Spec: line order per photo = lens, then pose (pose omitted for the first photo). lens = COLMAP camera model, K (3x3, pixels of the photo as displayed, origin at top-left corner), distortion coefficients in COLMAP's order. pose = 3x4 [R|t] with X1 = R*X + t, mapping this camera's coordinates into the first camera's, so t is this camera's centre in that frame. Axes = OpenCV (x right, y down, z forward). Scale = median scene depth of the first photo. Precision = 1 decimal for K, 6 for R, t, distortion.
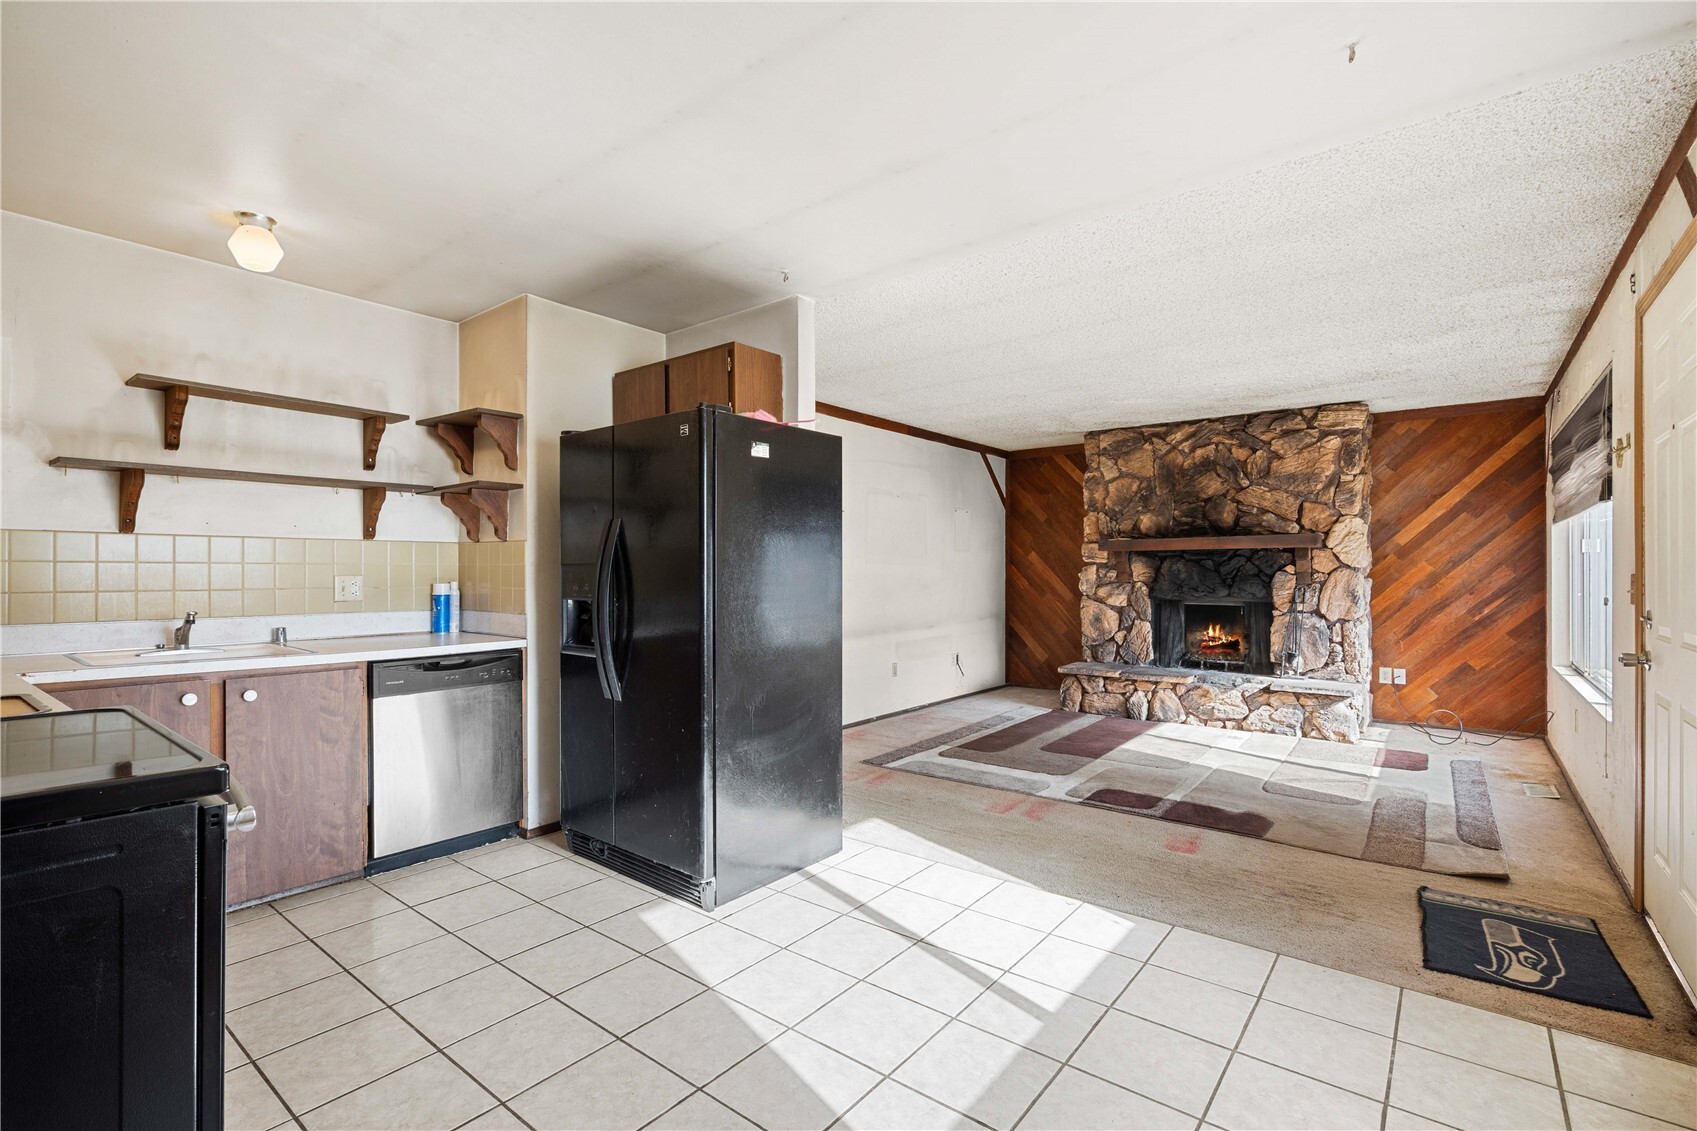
lens RADIAL K [[774.8, 0, 817.1], [0, 774.8, 570.4], [0, 0, 1]] dist [-0.001509, -0.000456]
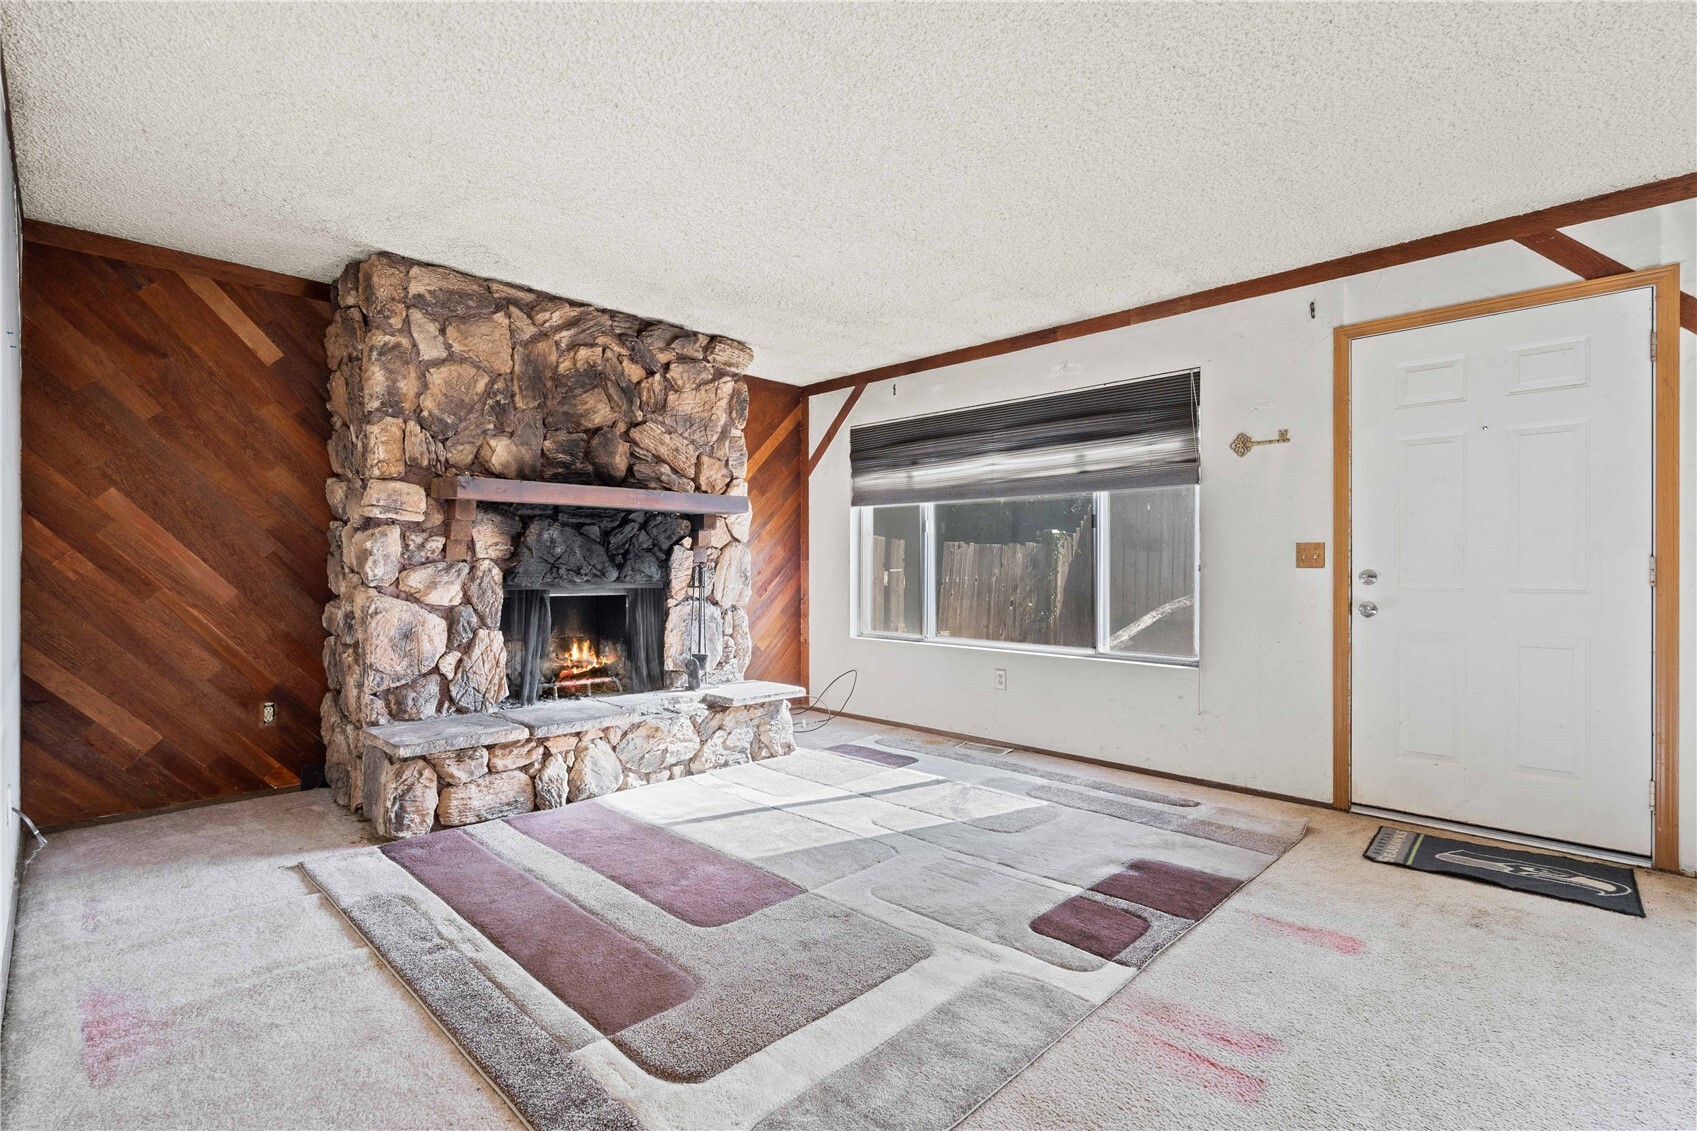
lens RADIAL K [[800.3, 0, 848.5], [0, 800.3, 565.5], [0, 0, 1]] dist [-0.001421, 0.000122]
pose [[0.091473, 0.004136, 0.995799, -0.135815], [-0.001986, 0.999990, -0.003971, 0.022311], [-0.995806, -0.001615, 0.091480, 0.741244]]
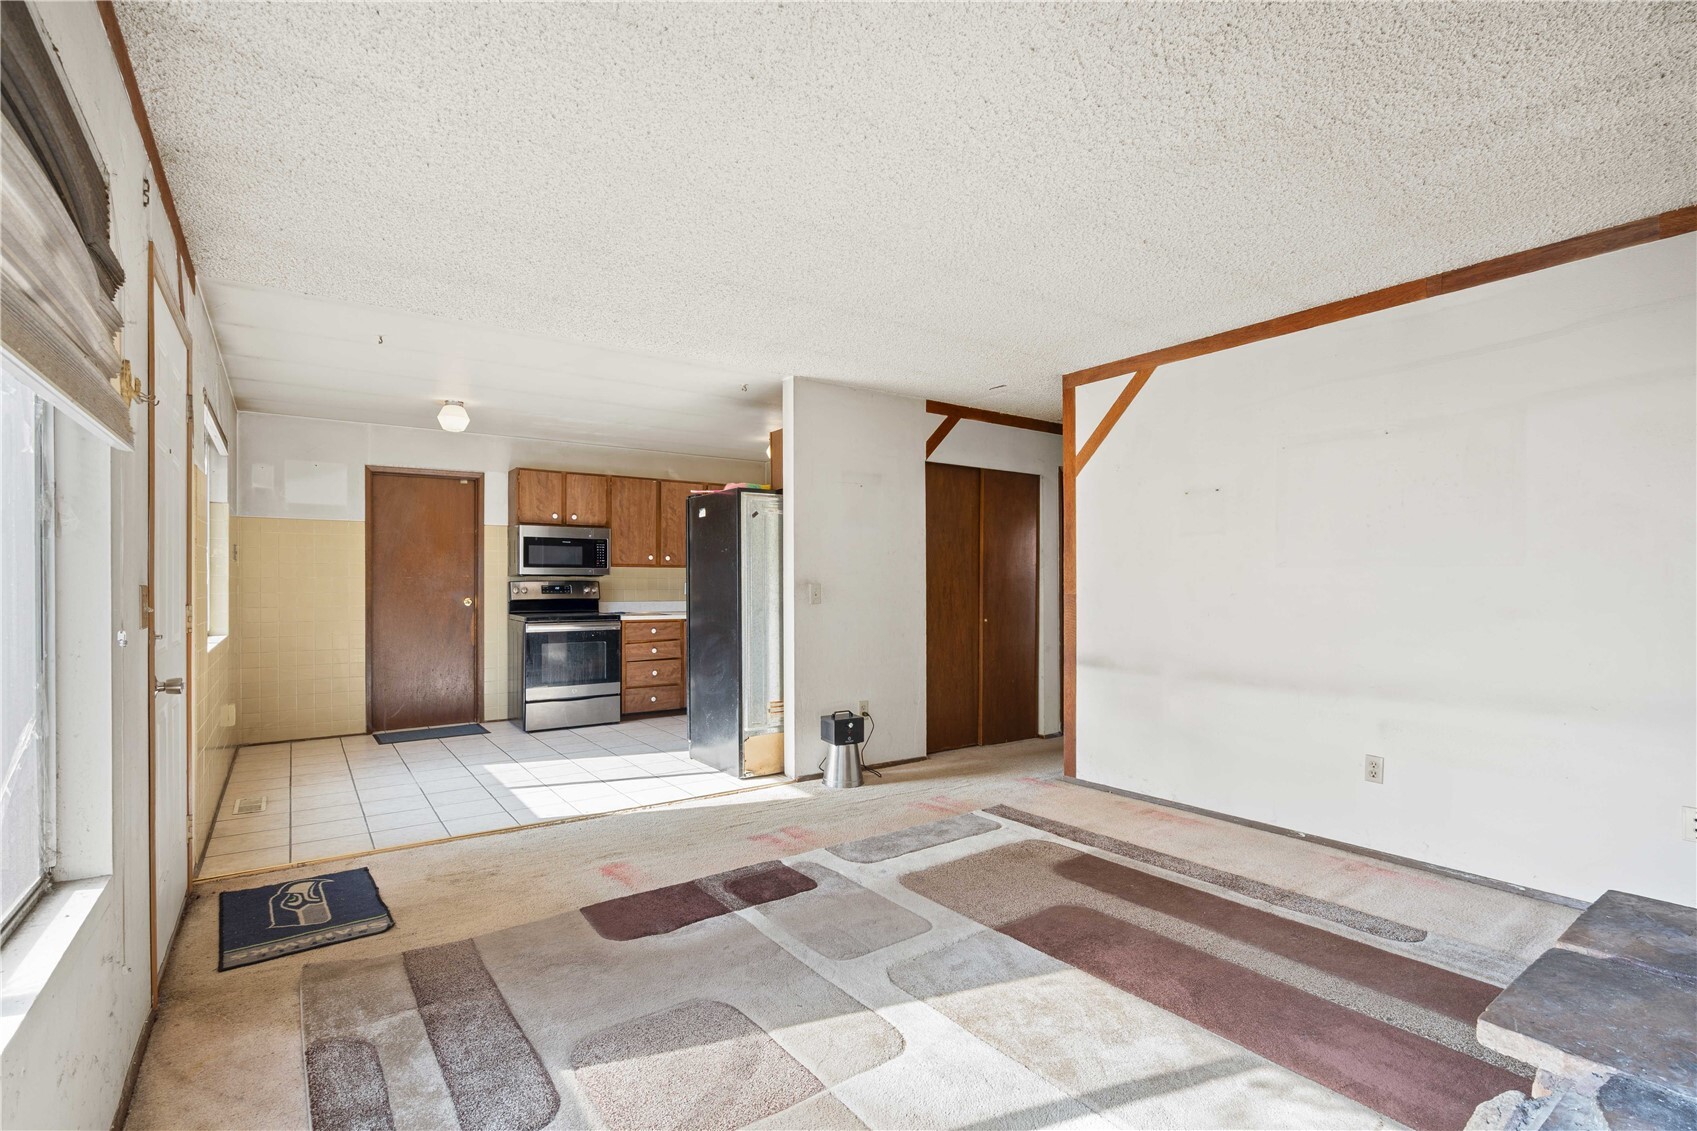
lens RADIAL K [[775.7, 0, 848.1], [0, 775.7, 584.1], [0, 0, 1]] dist [-0.000587, 0.000066]
pose [[-0.255294, 0.001546, -0.966862, 0.727973], [0.004949, 0.999988, 0.000292, 0.002970], [0.966851, -0.004711, -0.255298, 0.836089]]
